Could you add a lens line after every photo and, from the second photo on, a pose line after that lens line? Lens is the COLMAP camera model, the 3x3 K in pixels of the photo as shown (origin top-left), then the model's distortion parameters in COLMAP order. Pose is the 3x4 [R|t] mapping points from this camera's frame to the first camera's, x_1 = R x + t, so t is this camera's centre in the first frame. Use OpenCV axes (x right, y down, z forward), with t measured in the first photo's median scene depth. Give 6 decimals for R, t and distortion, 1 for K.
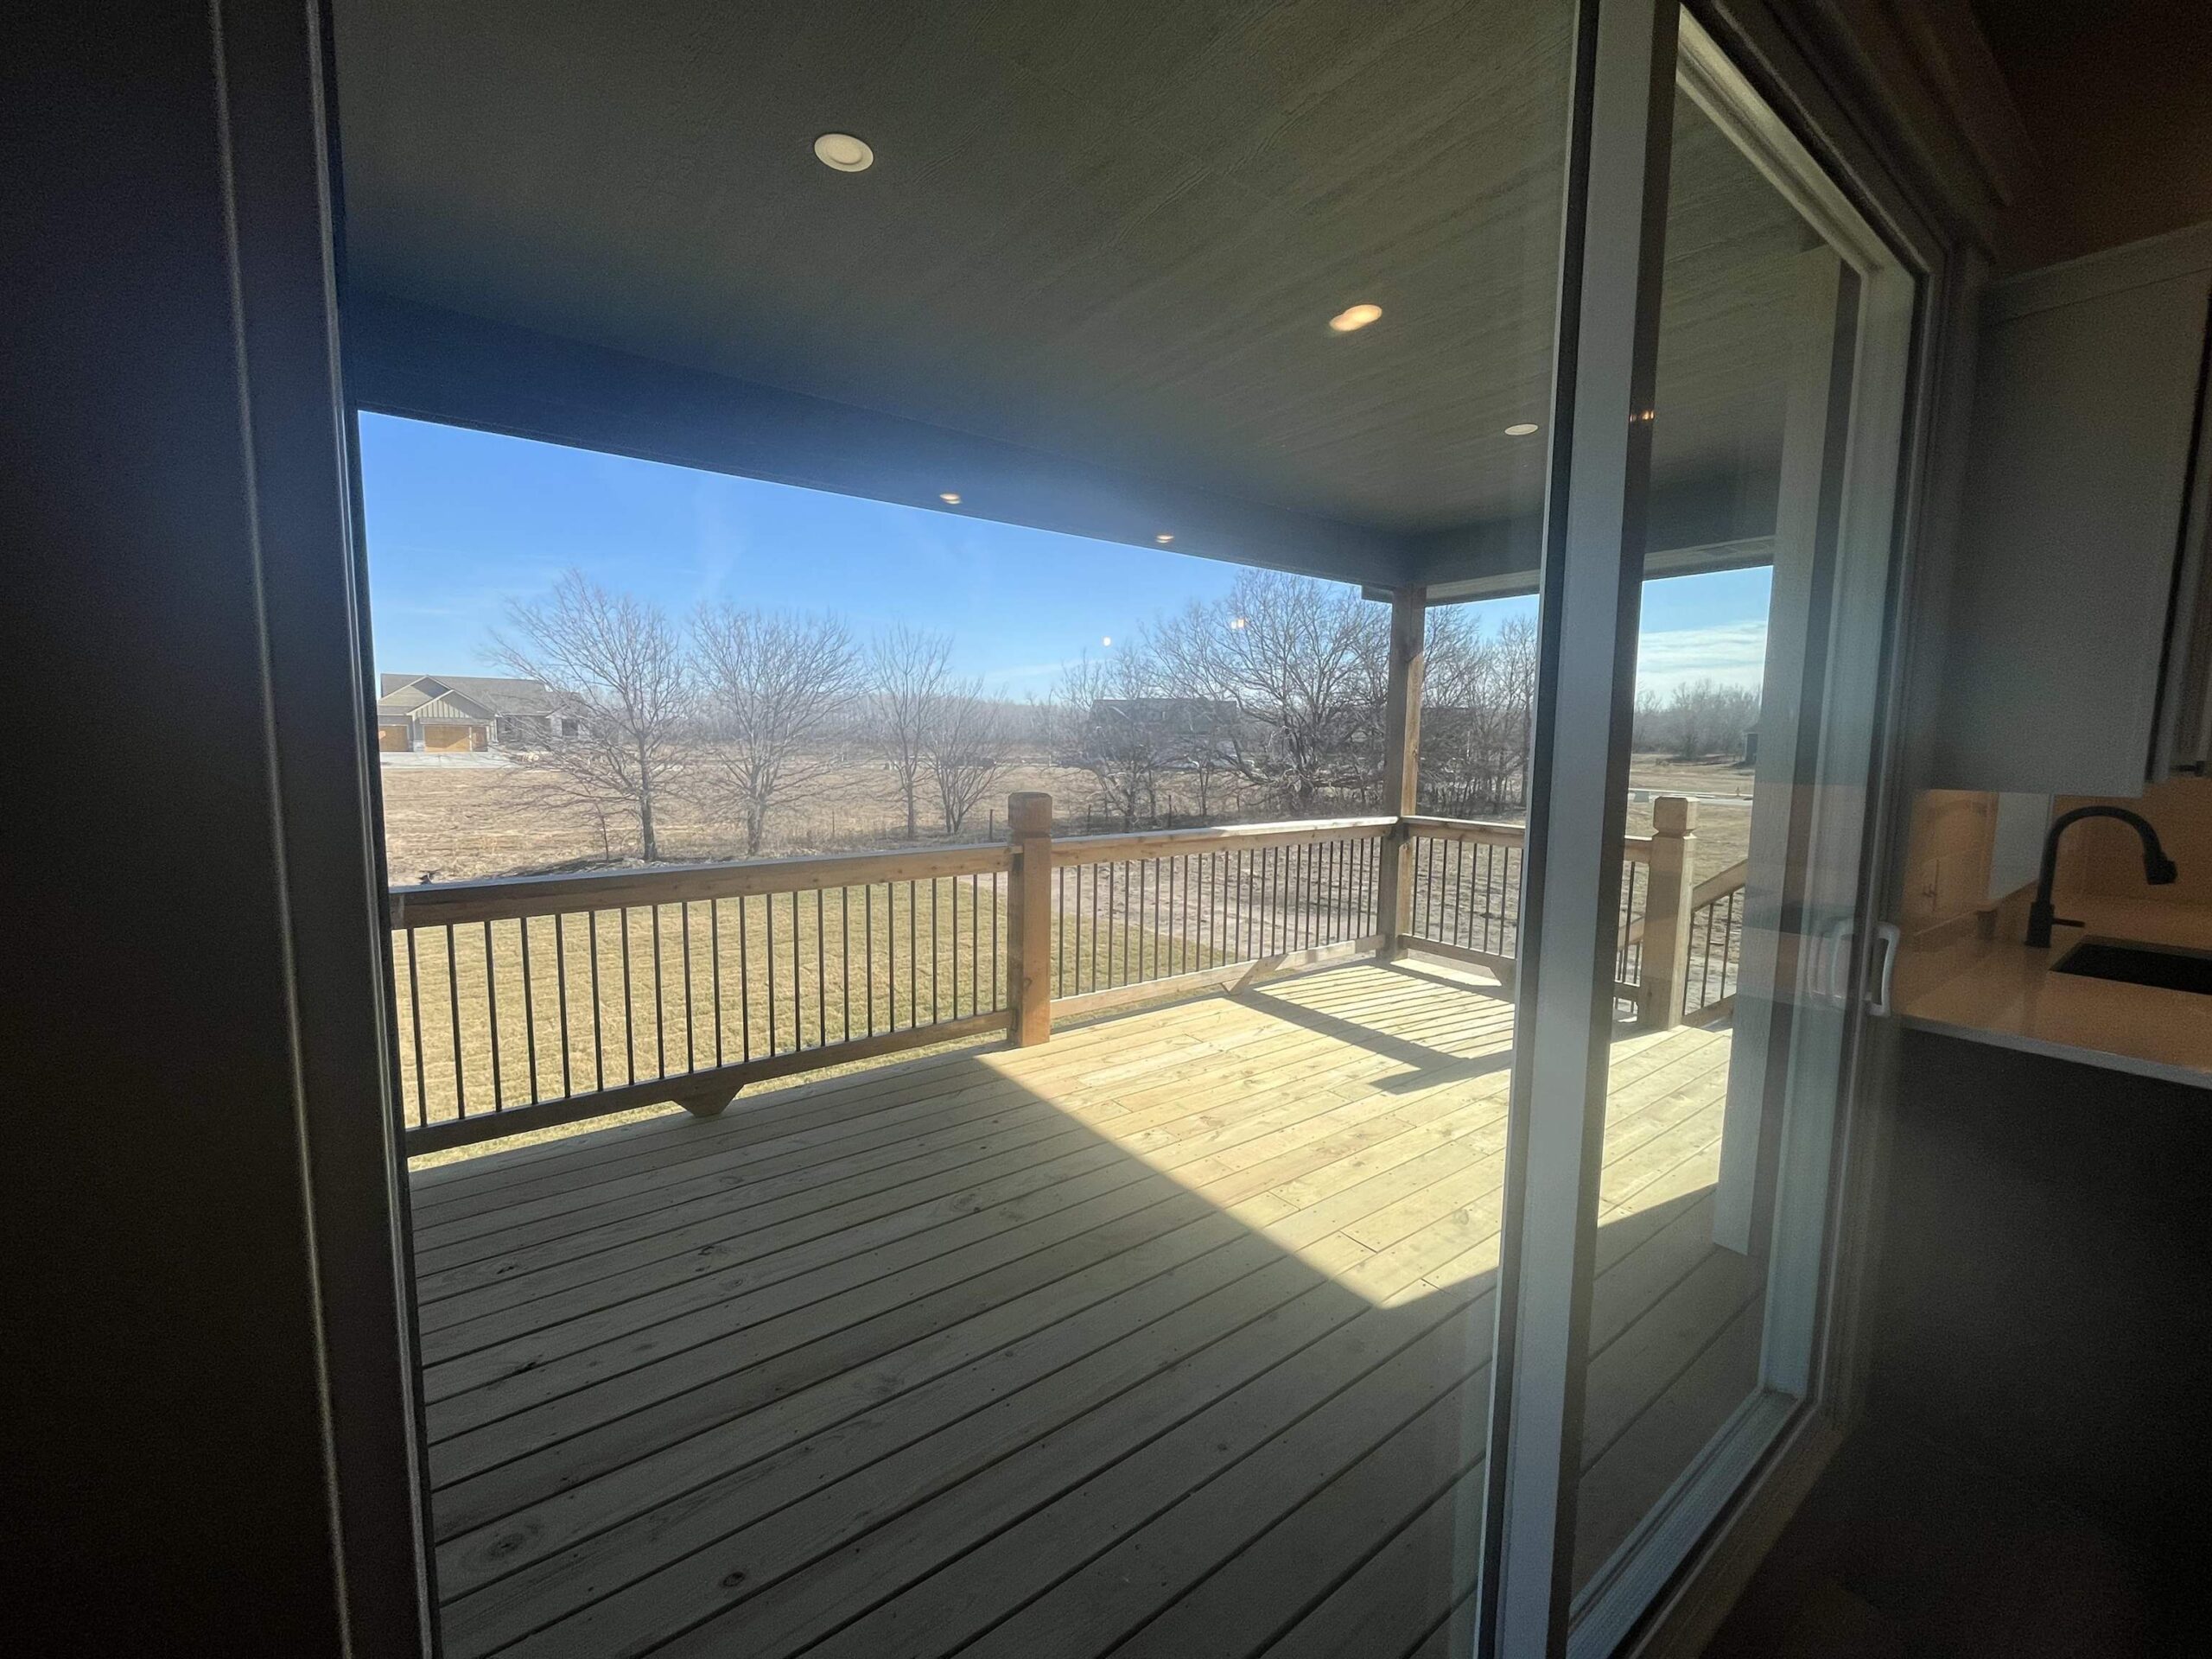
lens RADIAL K [[886.1, 0, 1096.7], [0, 886.1, 824.7], [0, 0, 1]] dist [0.000522, 0.000257]
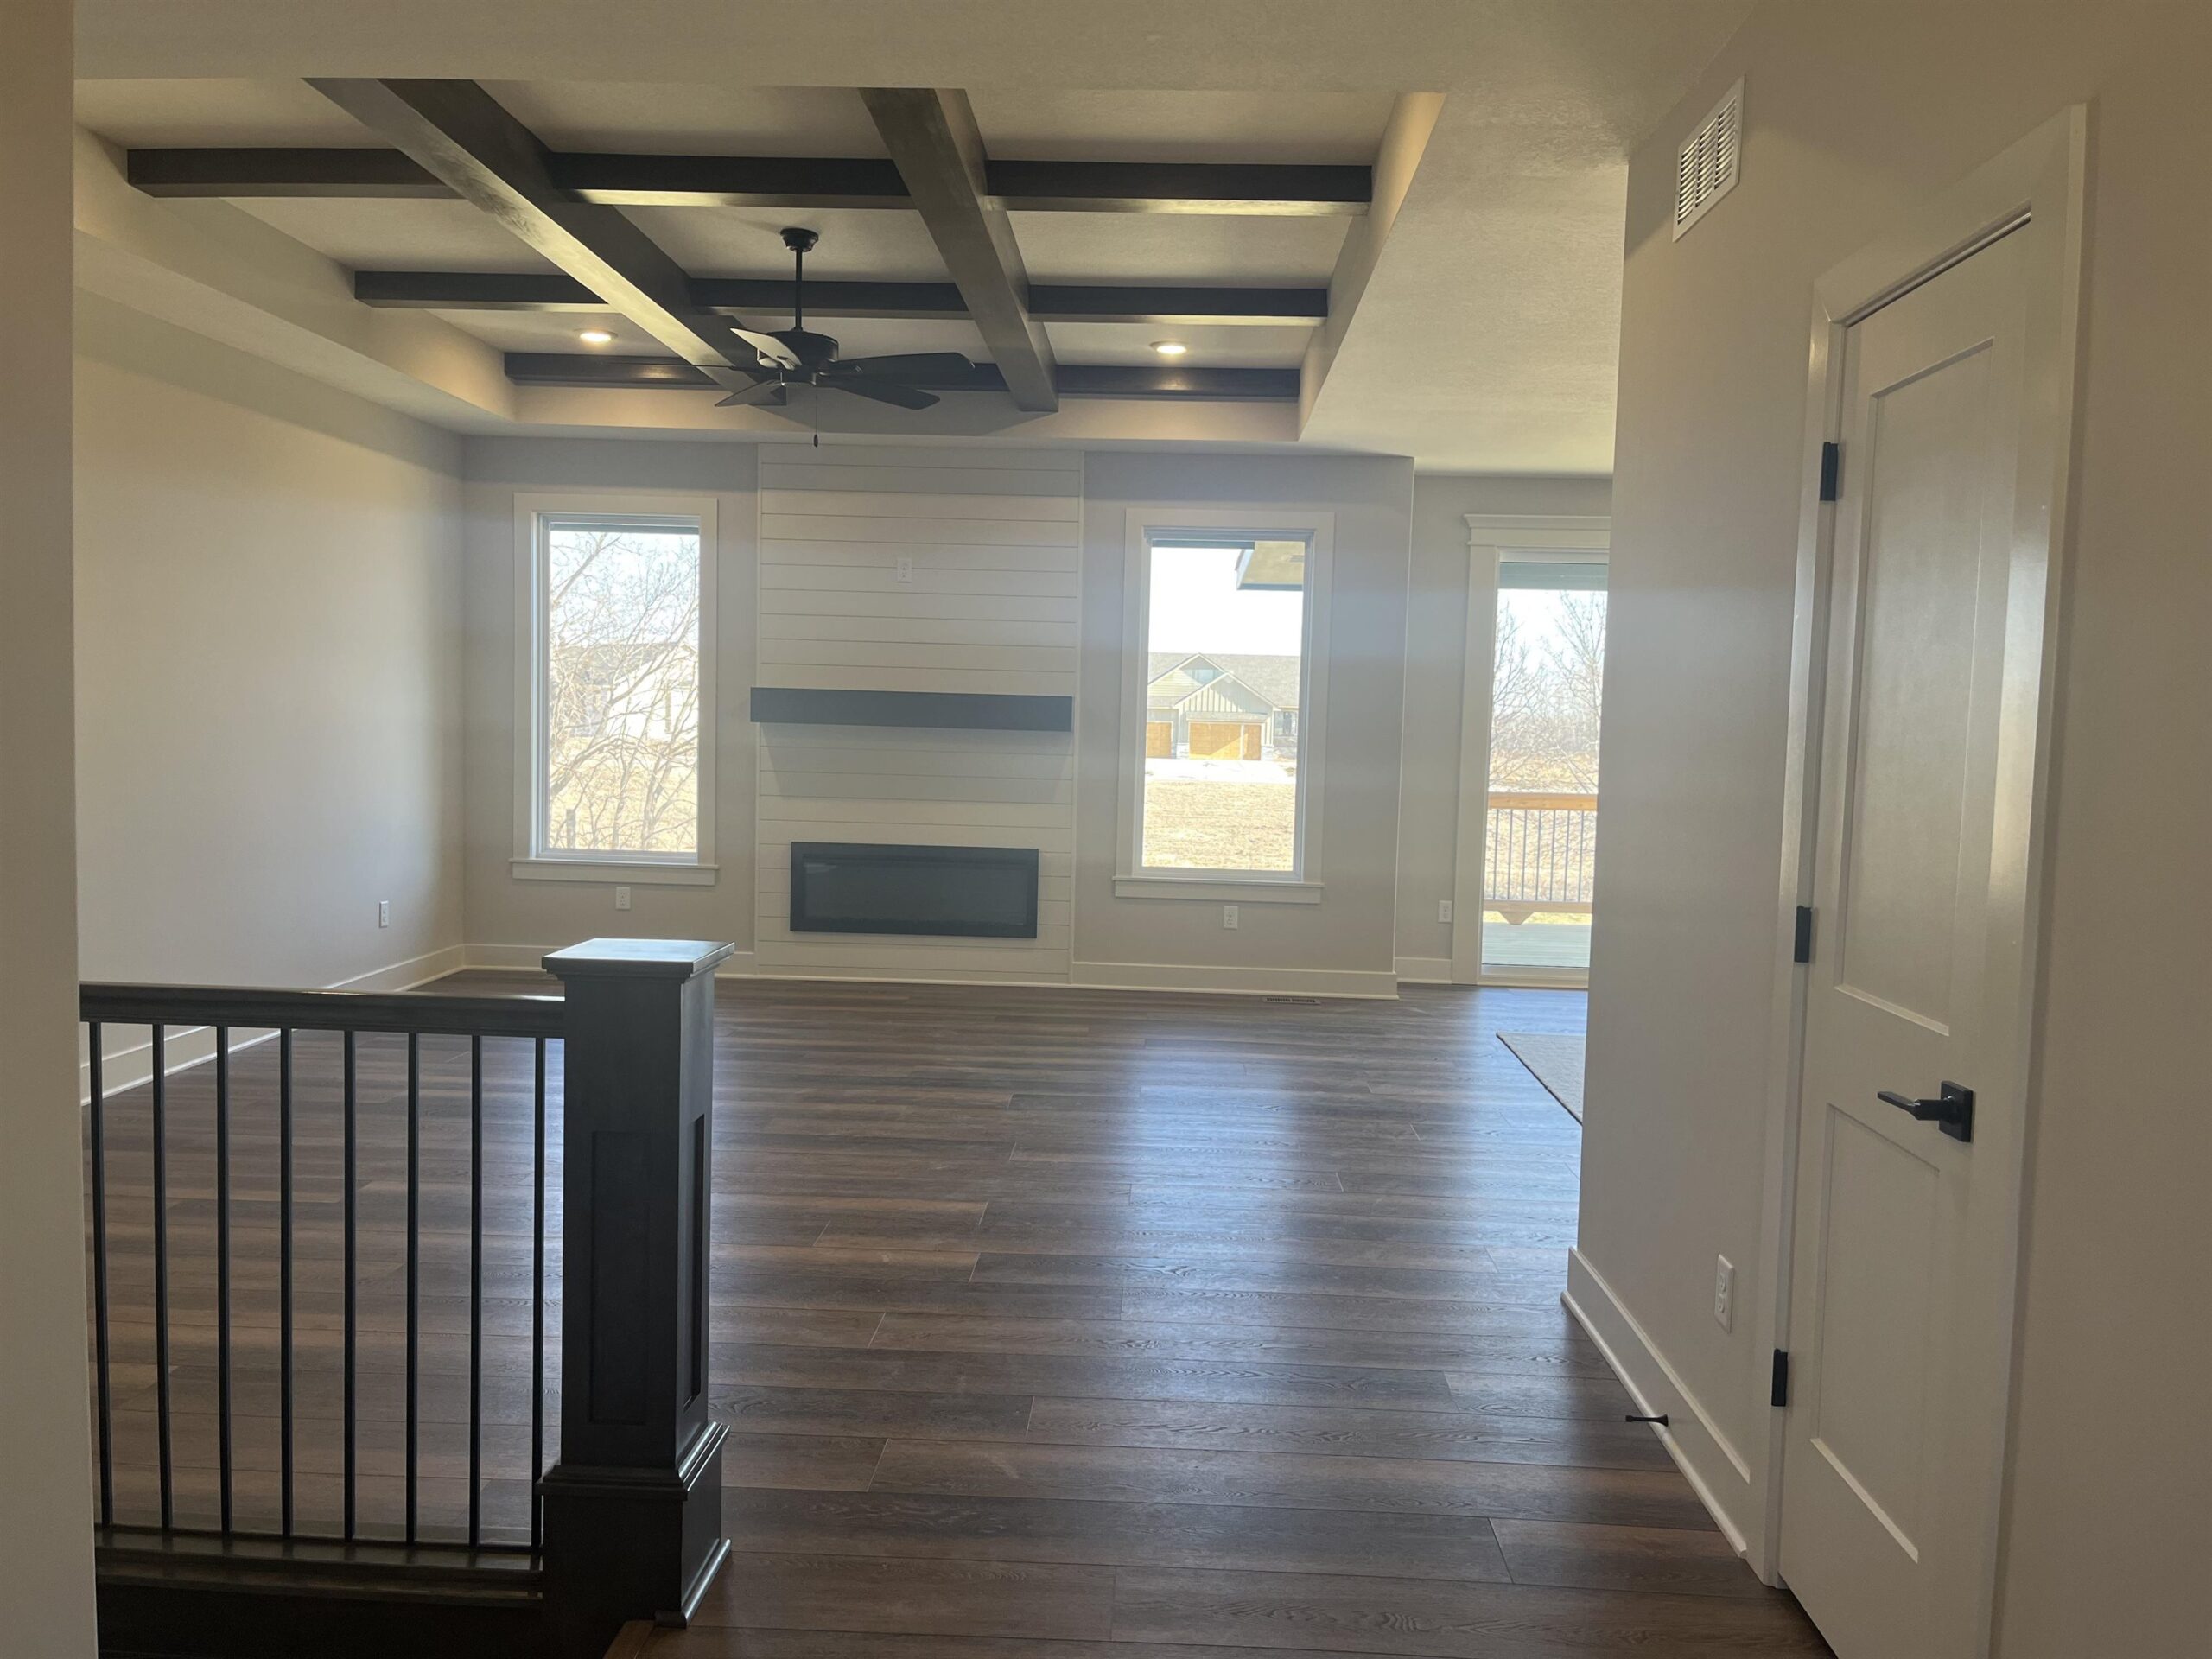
lens RADIAL K [[1688.9, 0, 1096.7], [0, 1688.9, 833.4], [0, 0, 1]] dist [0.047137, -0.026196]
pose [[0.775503, 0.047517, -0.629554, 0.057195], [-0.078099, 0.996725, -0.020974, 0.013992], [0.626495, 0.065433, 0.776674, -0.119953]]
